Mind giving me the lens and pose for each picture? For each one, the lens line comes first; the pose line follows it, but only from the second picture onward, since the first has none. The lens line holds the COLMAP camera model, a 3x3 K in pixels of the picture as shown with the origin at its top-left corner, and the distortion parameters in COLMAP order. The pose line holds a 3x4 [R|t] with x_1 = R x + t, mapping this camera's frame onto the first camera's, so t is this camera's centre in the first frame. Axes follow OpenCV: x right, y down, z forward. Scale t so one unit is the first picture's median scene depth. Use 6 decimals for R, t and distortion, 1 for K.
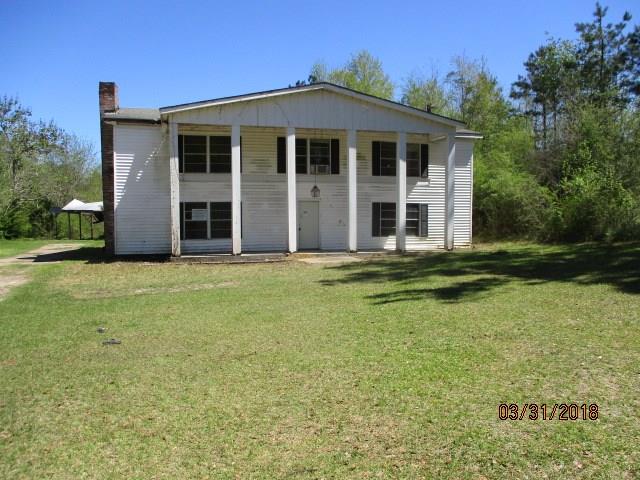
lens RADIAL K [[523.2, 0, 322.6], [0, 523.2, 238.7], [0, 0, 1]] dist [-0.037213, 0.002147]
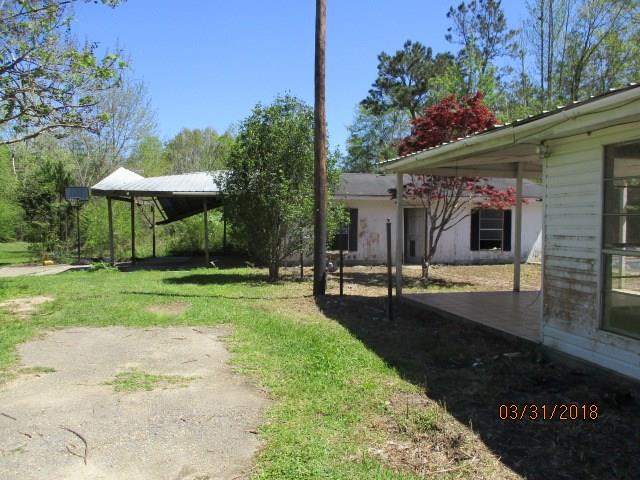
lens RADIAL K [[523.2, 0, 315.6], [0, 523.2, 239.6], [0, 0, 1]] dist [-0.037213, 0.002147]
pose [[0.998570, 0.015647, -0.051124, -0.363289], [-0.015582, 0.999877, 0.001670, -0.024537], [0.051144, -0.000871, 0.998691, 0.713329]]
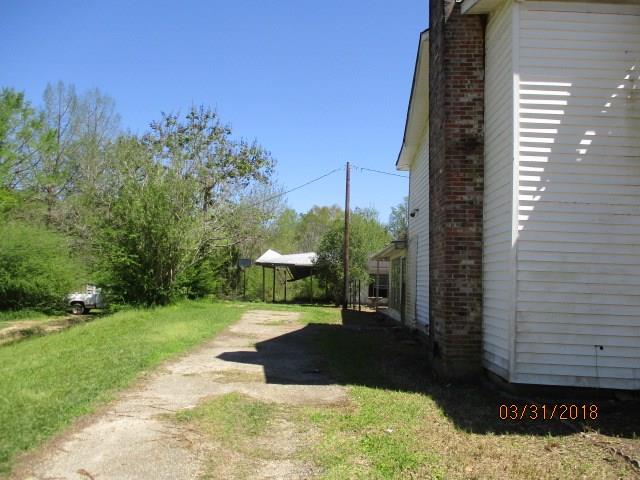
lens RADIAL K [[523.2, 0, 319.5], [0, 523.2, 241.4], [0, 0, 1]] dist [-0.037213, 0.002147]
pose [[0.956267, 0.015611, -0.292079, -0.217431], [-0.049349, 0.992870, -0.108505, -0.008063], [0.288303, 0.118173, 0.950219, 0.335501]]
